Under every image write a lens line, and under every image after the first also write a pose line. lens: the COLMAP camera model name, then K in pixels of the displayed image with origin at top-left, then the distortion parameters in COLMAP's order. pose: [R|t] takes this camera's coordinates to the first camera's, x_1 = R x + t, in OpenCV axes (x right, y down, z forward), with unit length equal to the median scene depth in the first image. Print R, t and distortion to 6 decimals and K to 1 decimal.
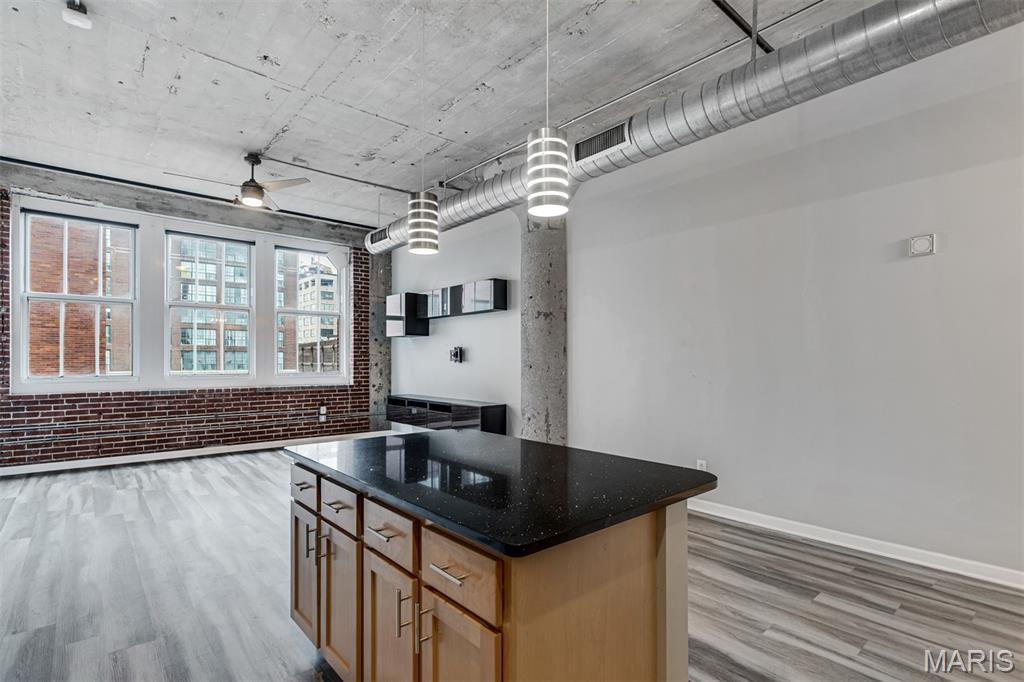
lens RADIAL K [[501.9, 0, 500.4], [0, 501.9, 361.8], [0, 0, 1]] dist [-0.005533, 0.007139]
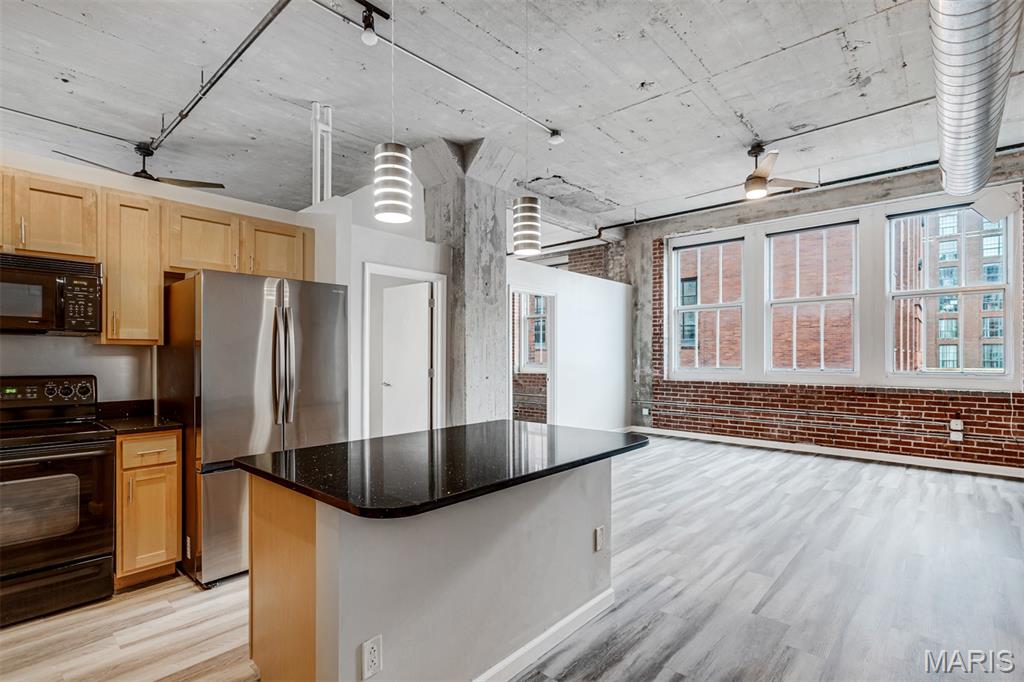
lens RADIAL K [[501.9, 0, 505.5], [0, 501.9, 352.5], [0, 0, 1]] dist [-0.005533, 0.007139]
pose [[0.144190, -0.005448, -0.989535, 0.326207], [-0.003888, 0.999974, -0.006072, -0.000949], [0.989542, 0.004722, 0.144165, 0.297369]]
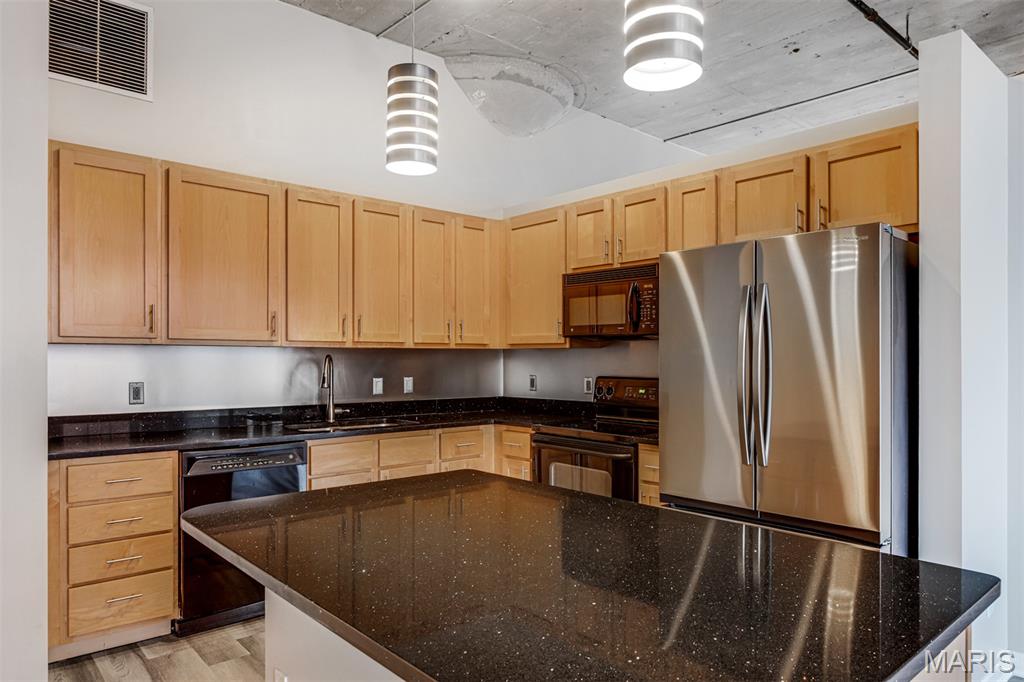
lens RADIAL K [[661.6, 0, 501.0], [0, 661.6, 358.8], [0, 0, 1]] dist [-0.001407, 0.005609]
pose [[-0.999917, -0.001394, -0.012834, -0.007943], [-0.001443, 0.999992, 0.003800, -0.001492], [0.012829, 0.003818, -0.999910, 0.553772]]
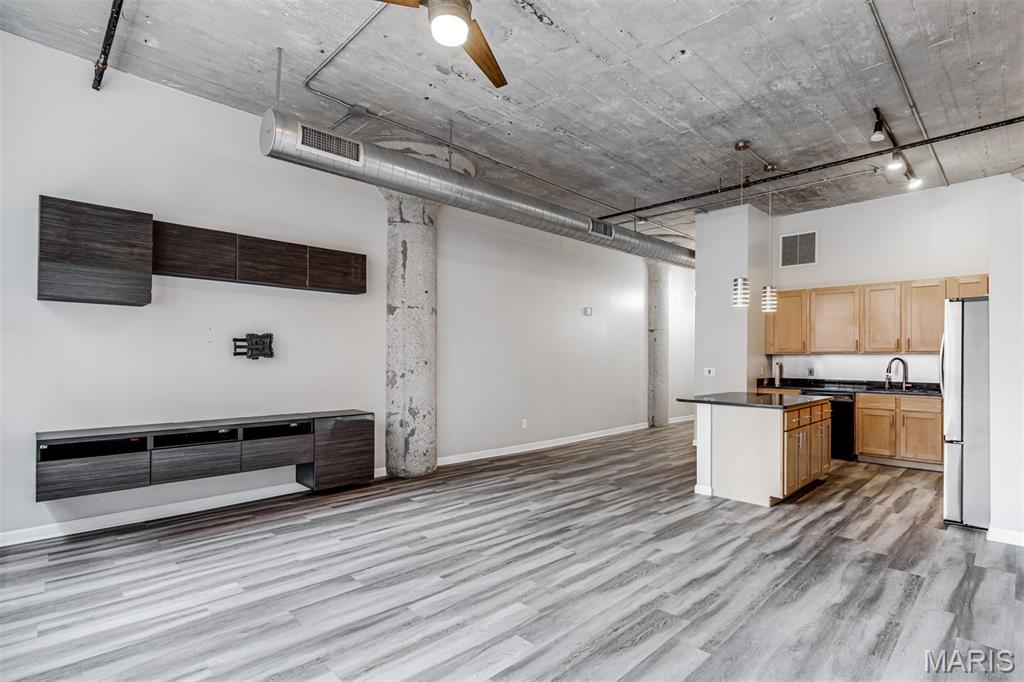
lens RADIAL K [[501.9, 0, 497.0], [0, 501.9, 361.1], [0, 0, 1]] dist [-0.005533, 0.007139]
pose [[-0.064345, -0.009459, 0.997883, -0.788937], [-0.002465, 0.999954, 0.009320, -0.003308], [-0.997925, -0.001860, -0.064366, 0.787449]]
